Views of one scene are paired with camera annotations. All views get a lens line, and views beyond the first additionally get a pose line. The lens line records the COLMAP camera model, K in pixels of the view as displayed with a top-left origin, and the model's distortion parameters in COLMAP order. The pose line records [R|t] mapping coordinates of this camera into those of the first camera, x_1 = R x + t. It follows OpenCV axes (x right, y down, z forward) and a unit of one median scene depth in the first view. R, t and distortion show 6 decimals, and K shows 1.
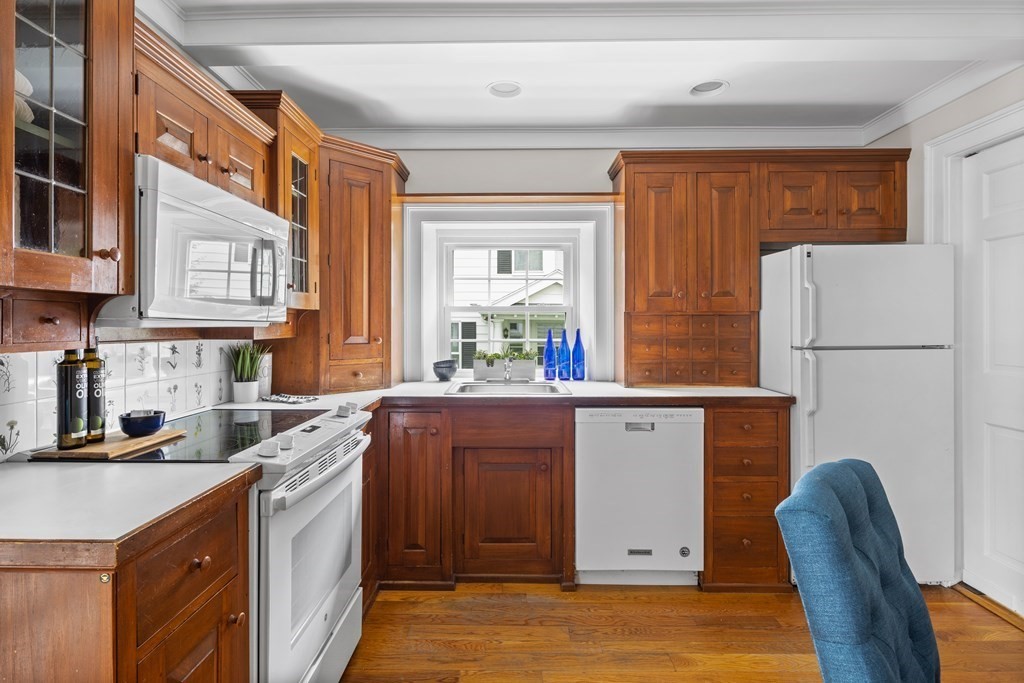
lens RADIAL K [[496.4, 0, 511.6], [0, 496.4, 324.8], [0, 0, 1]] dist [0.002078, -0.000555]
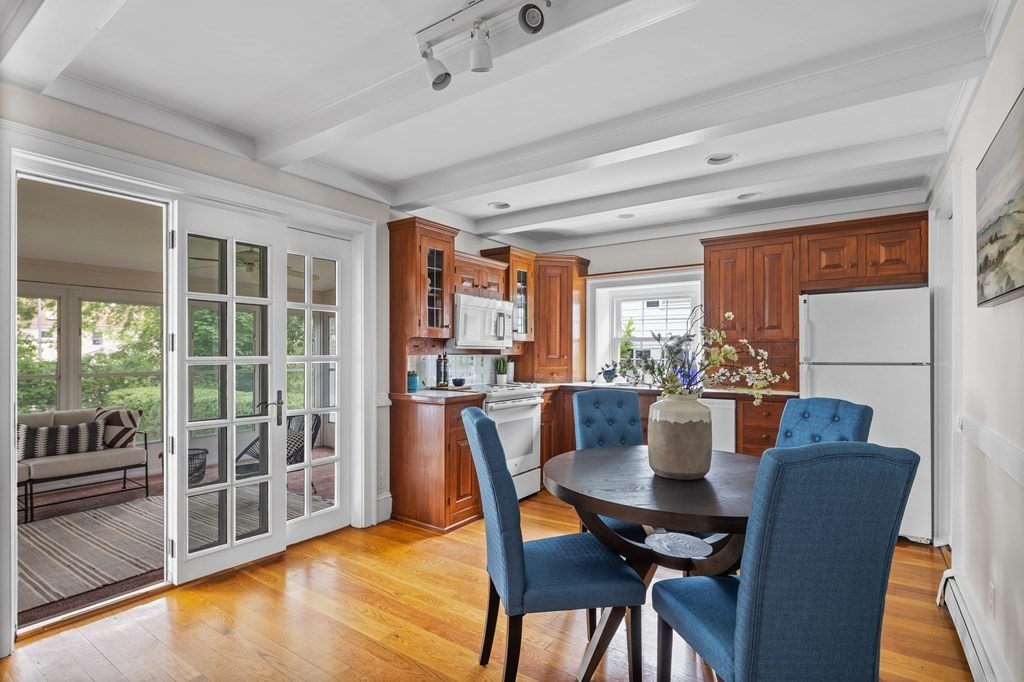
lens RADIAL K [[512.0, 0, 514.6], [0, 512.0, 353.5], [0, 0, 1]] dist [0.001522, -0.000566]
pose [[0.822899, 0.003492, -0.568177, 0.778311], [-0.002131, 0.999993, 0.003058, 0.014883], [0.568184, -0.001305, 0.822901, -0.809334]]
